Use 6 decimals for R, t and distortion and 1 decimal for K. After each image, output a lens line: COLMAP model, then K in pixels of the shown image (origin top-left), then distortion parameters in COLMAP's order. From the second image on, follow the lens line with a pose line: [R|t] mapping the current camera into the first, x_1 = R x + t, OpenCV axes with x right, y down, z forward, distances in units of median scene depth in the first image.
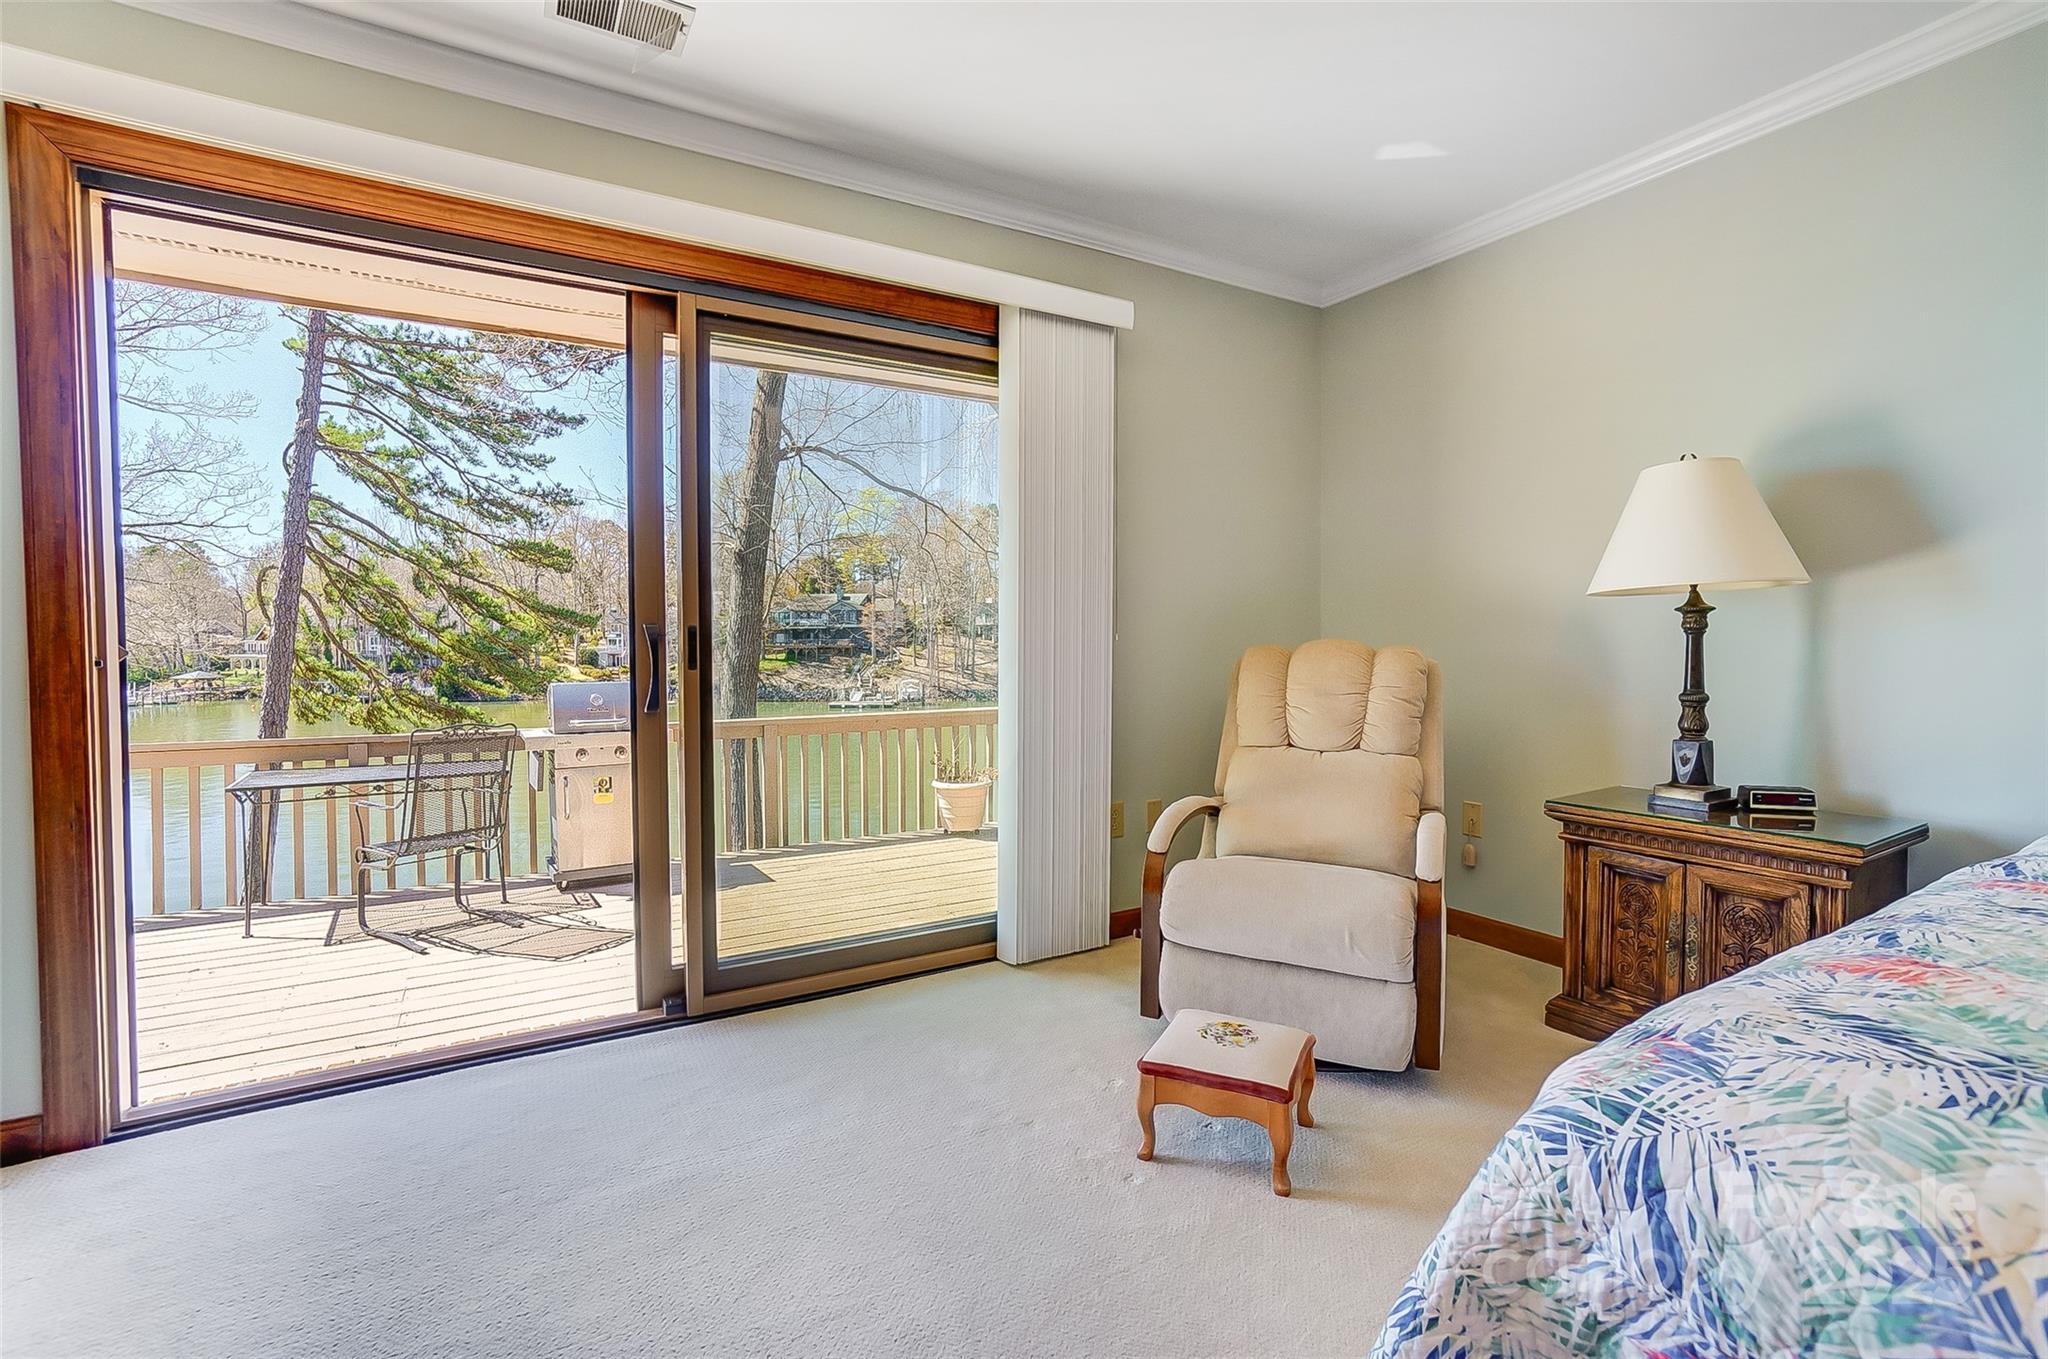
lens RADIAL K [[916.3, 0, 1015.5], [0, 916.3, 675.3], [0, 0, 1]] dist [-0.039053, 0.017934]
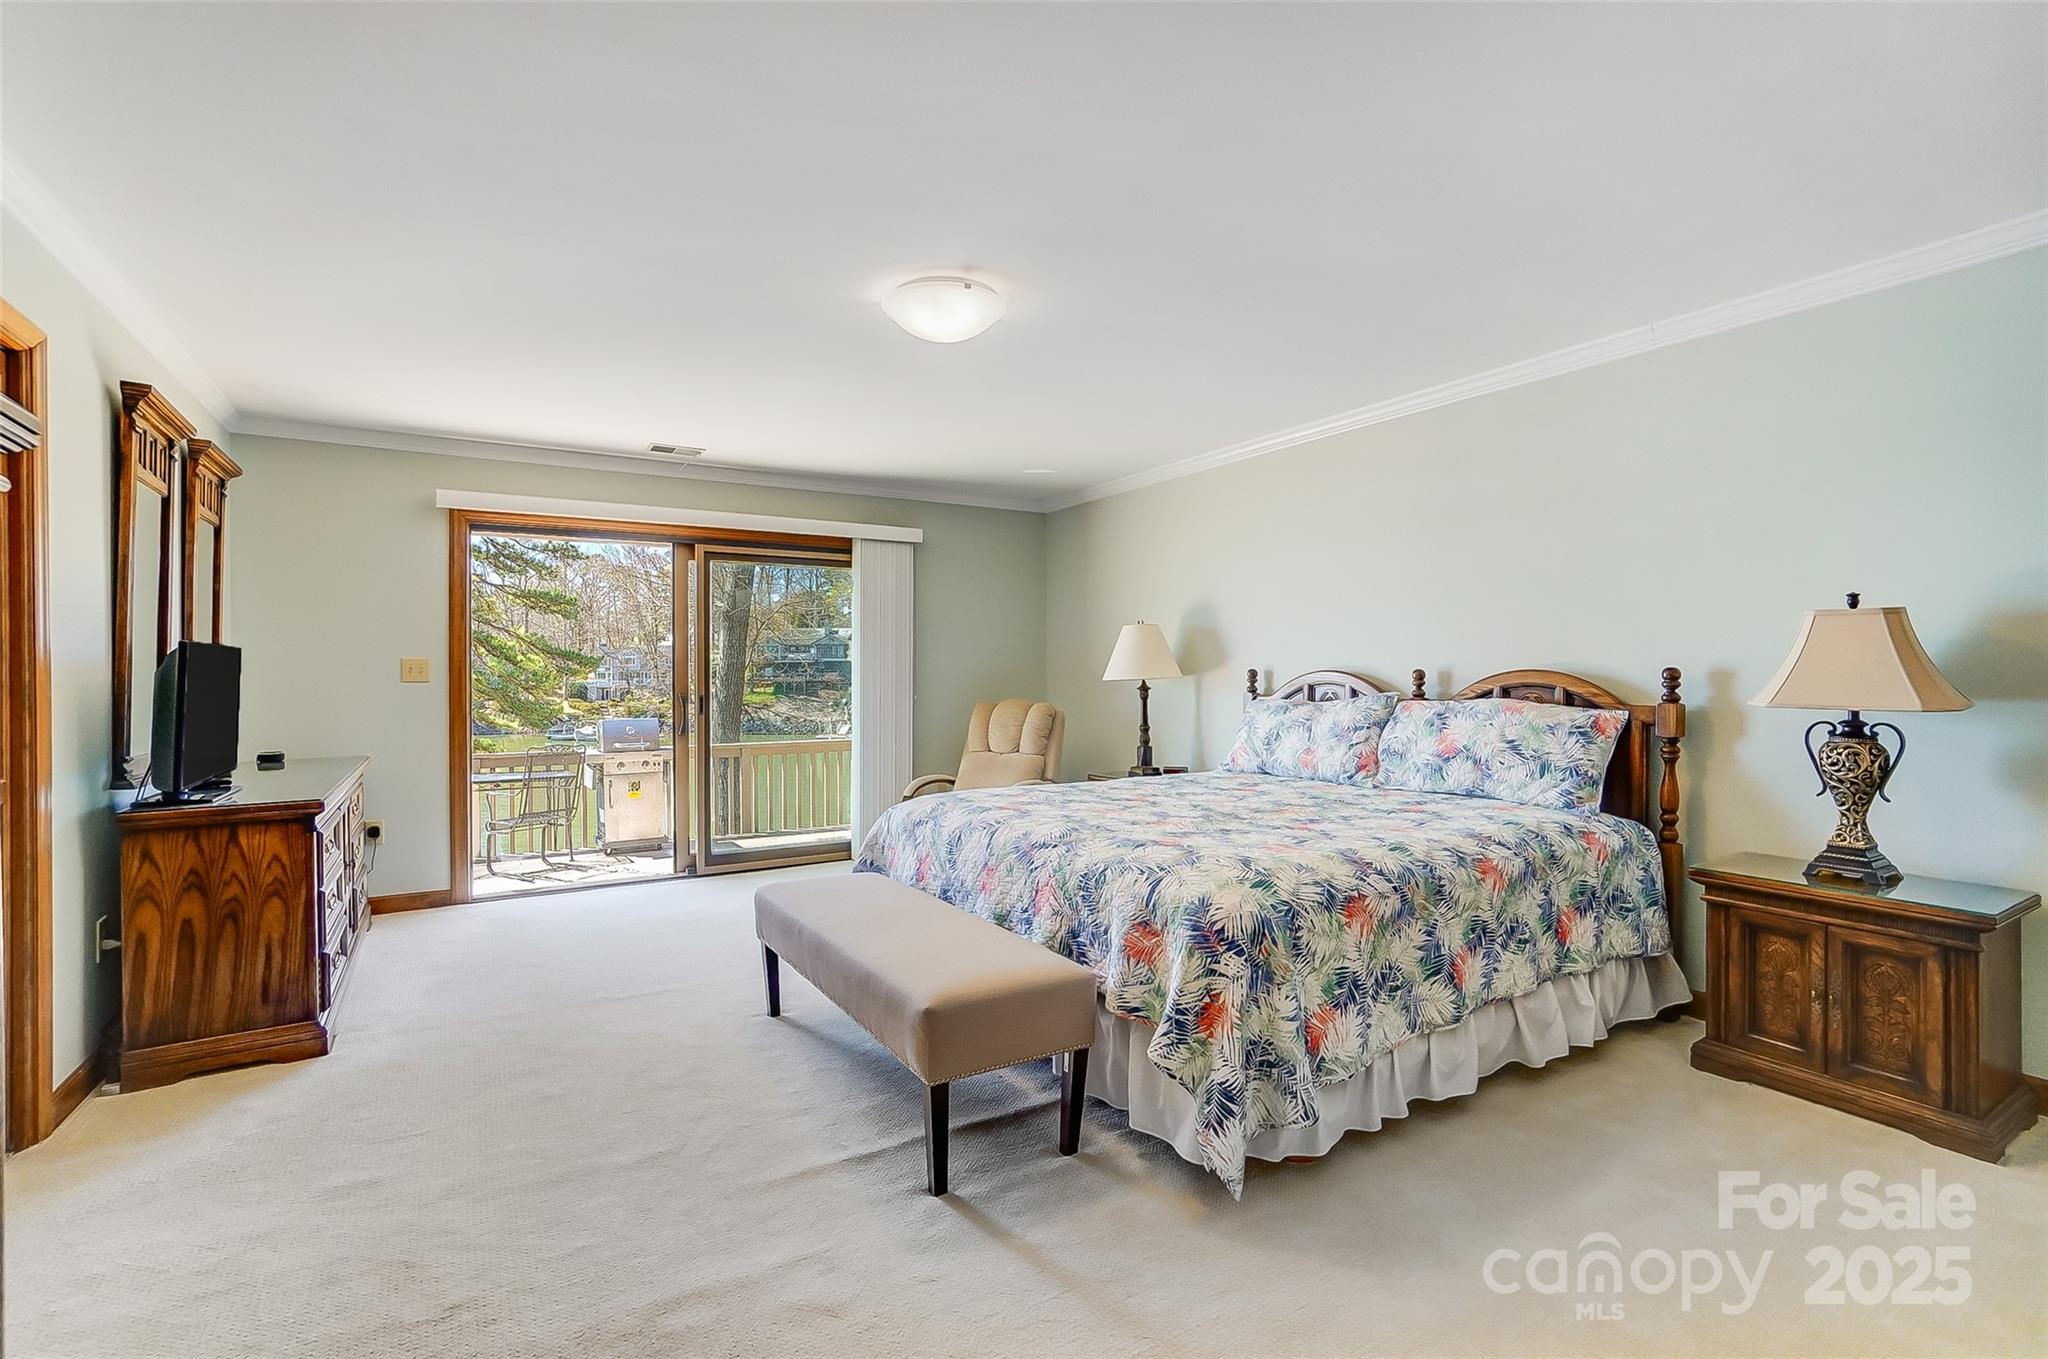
lens RADIAL K [[953.1, 0, 1009.6], [0, 953.1, 676.0], [0, 0, 1]] dist [-0.031065, 0.019237]
pose [[0.999982, -0.001397, -0.005852, 0.184413], [0.001202, 0.999445, -0.033303, -0.010869], [0.005895, 0.033295, 0.999428, -0.590547]]
